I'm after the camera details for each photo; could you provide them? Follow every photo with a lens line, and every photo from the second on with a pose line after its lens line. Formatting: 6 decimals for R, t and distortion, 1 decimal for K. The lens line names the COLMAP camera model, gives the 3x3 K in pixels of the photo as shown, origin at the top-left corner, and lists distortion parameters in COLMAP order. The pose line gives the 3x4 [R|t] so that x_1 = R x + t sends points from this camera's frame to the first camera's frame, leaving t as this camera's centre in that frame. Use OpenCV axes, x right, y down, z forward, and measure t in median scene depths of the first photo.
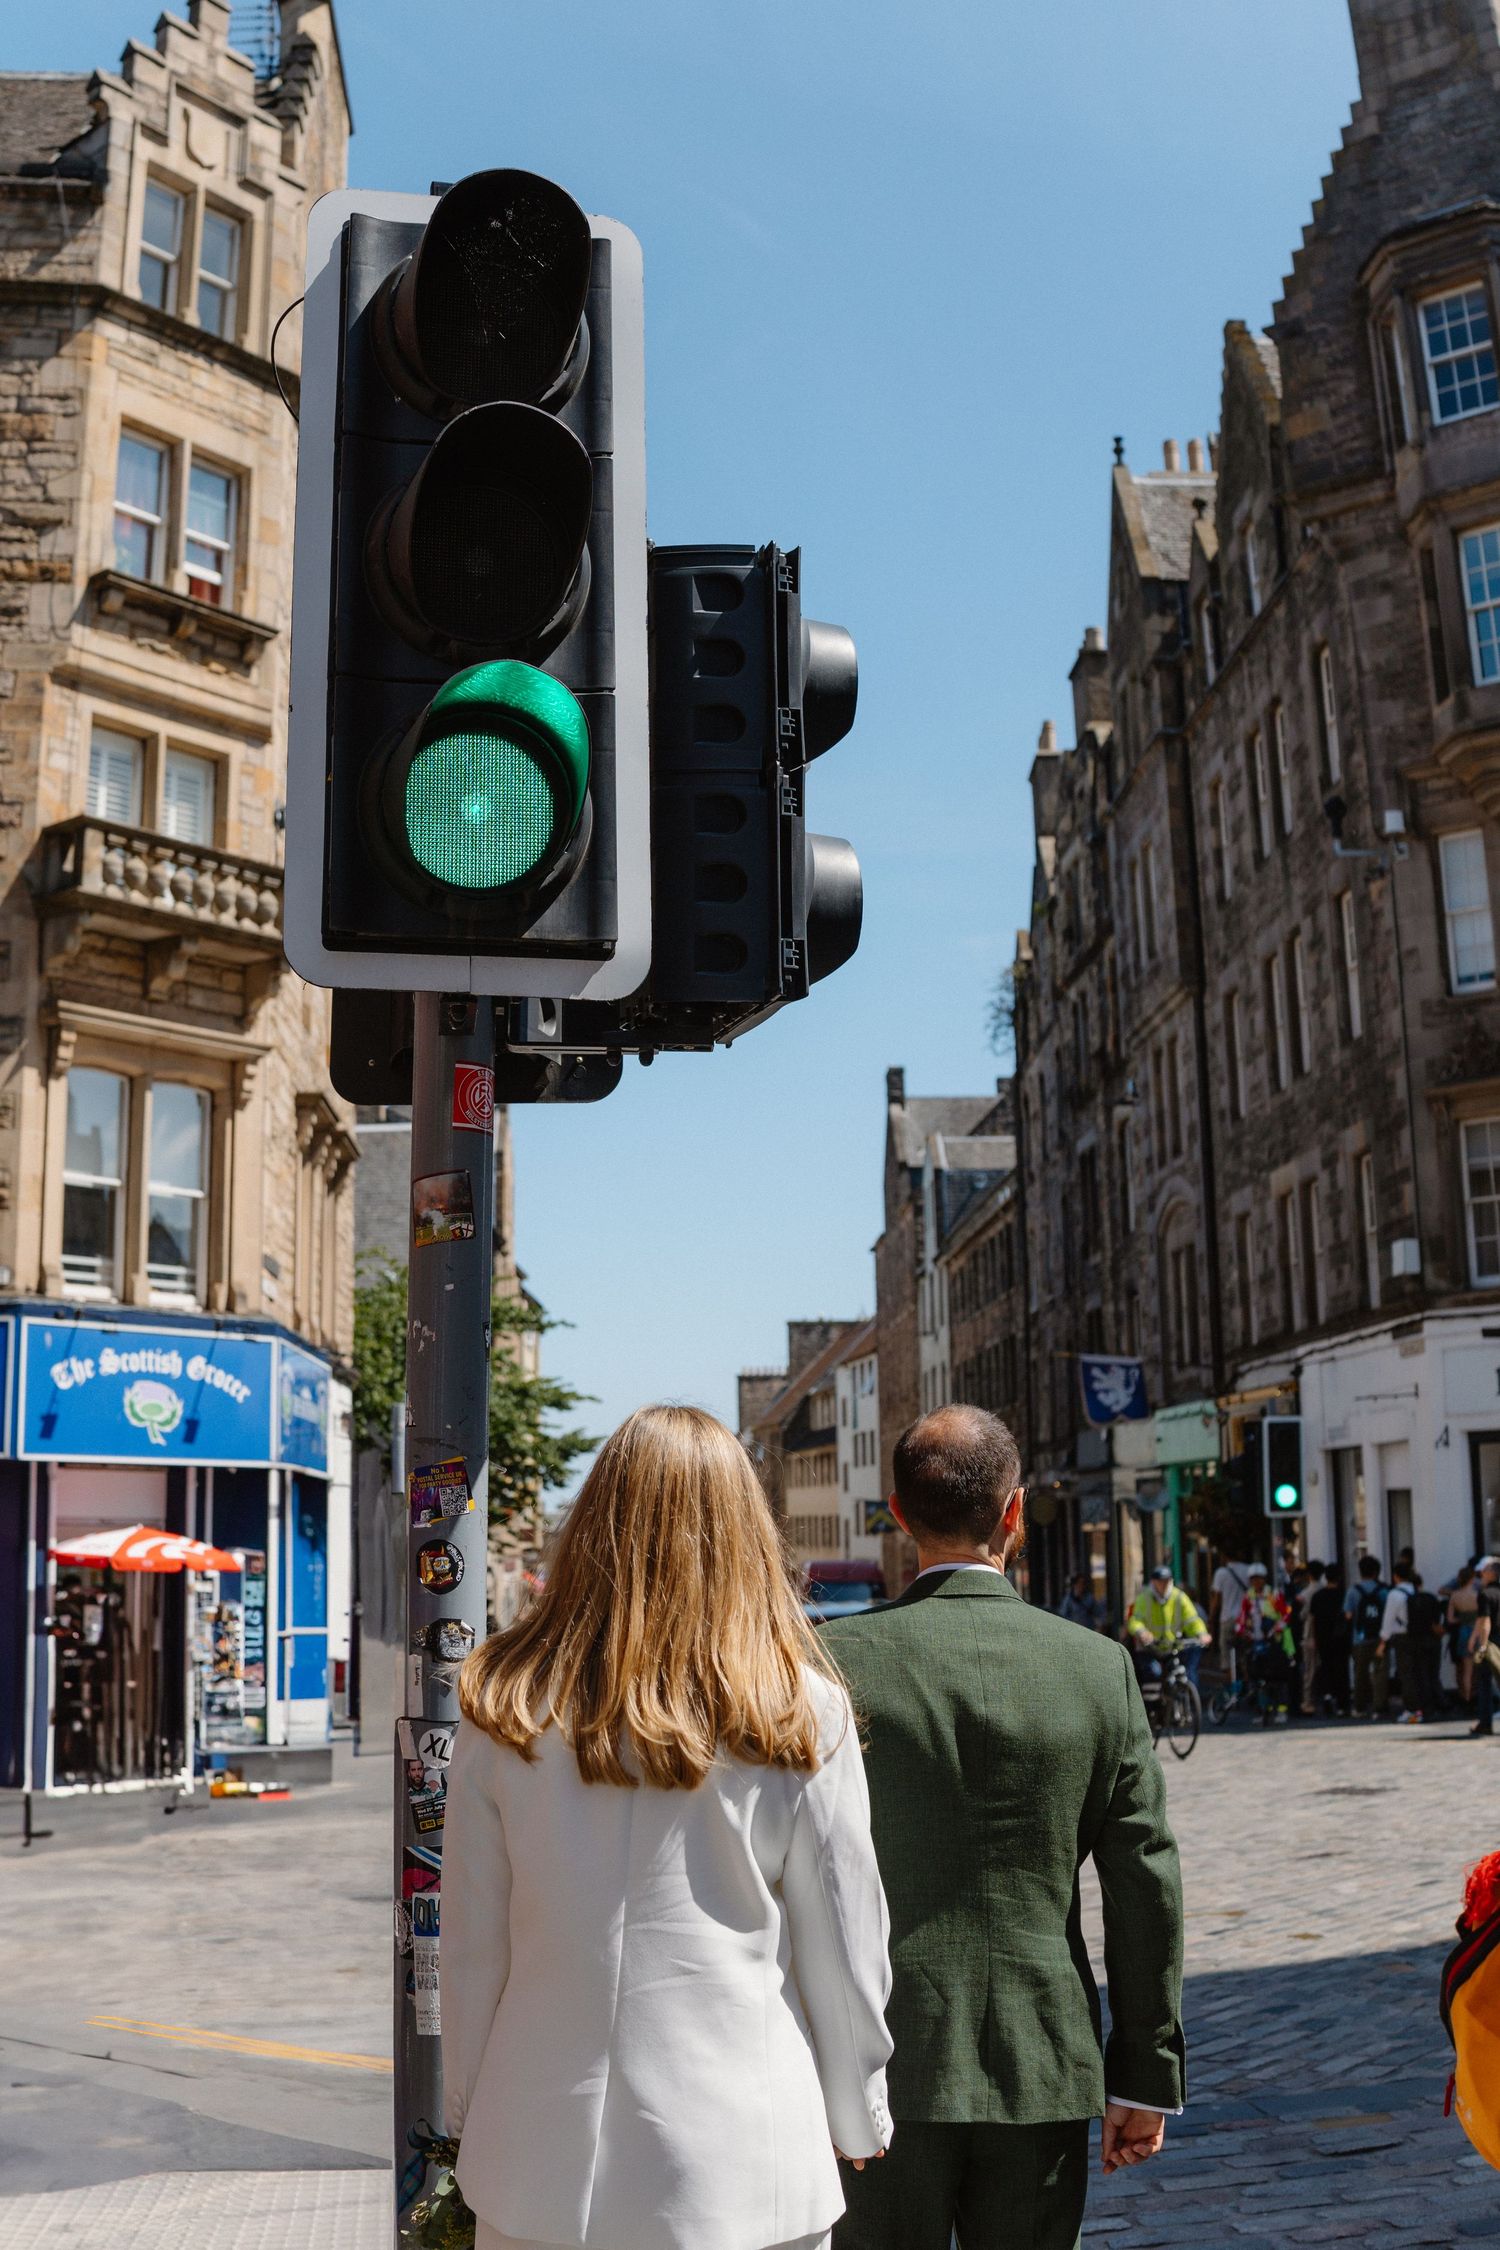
lens RADIAL K [[2108.0, 0, 618.7], [0, 2108.0, 1120.6], [0, 0, 1]] dist [-0.193250, 0.026232]
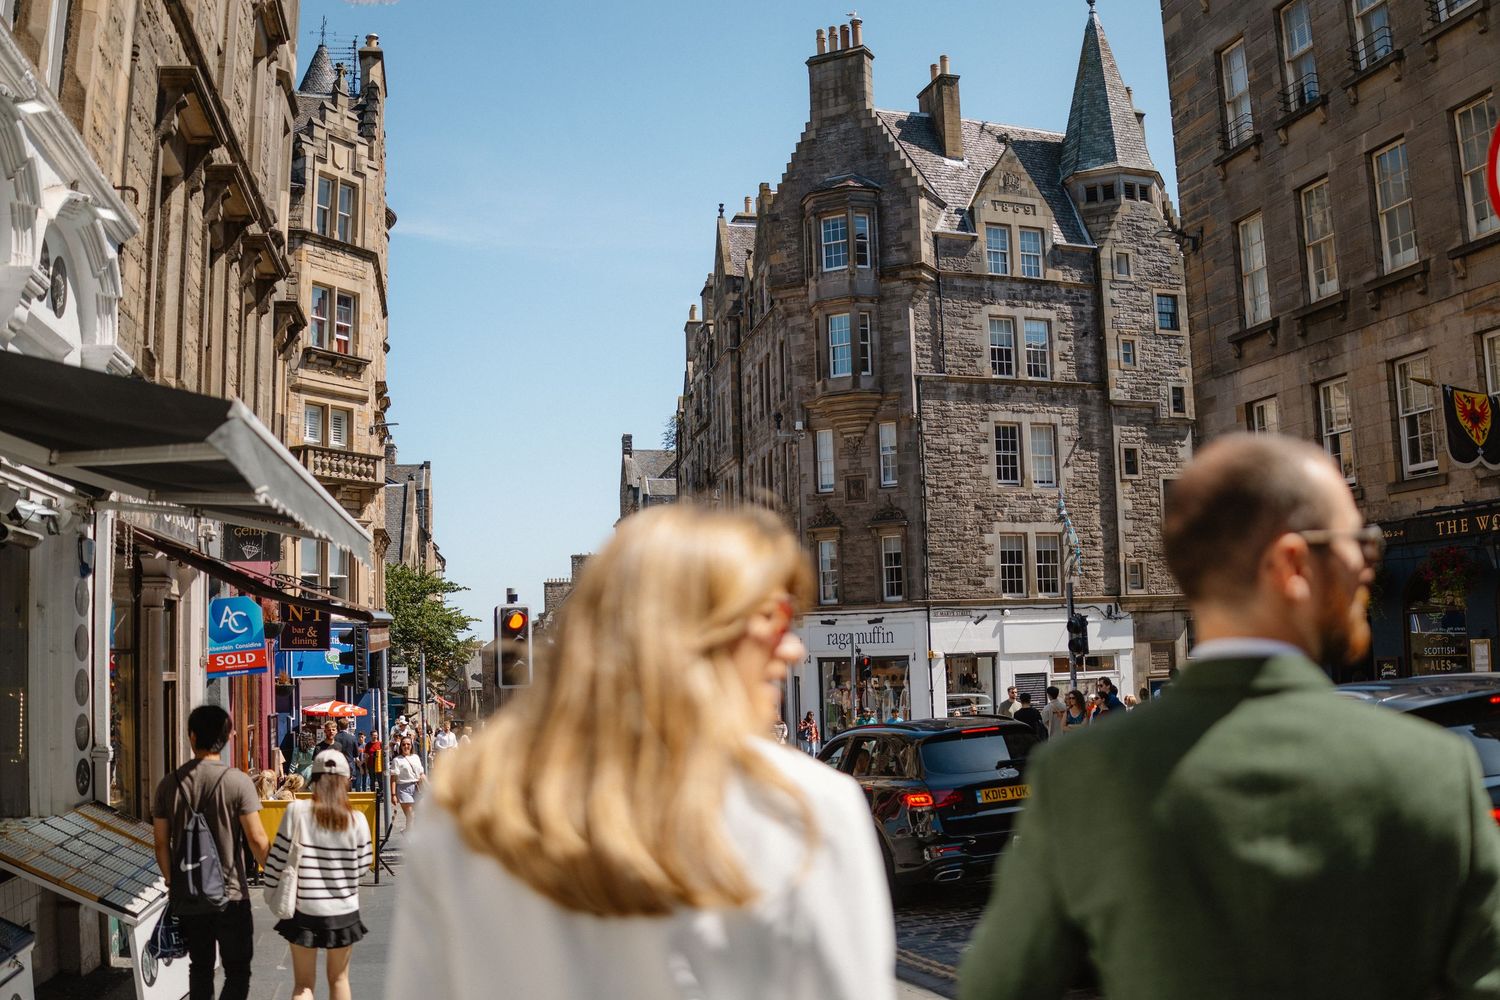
lens RADIAL K [[1483.5, 0, 750.0], [0, 1483.5, 500.0], [0, 0, 1]] dist [-0.220612, 0.007586]
pose [[0.981490, 0.003565, 0.191478, -0.044680], [-0.022702, 0.994943, 0.097845, -0.240912], [-0.190161, -0.100381, 0.976608, -0.864793]]
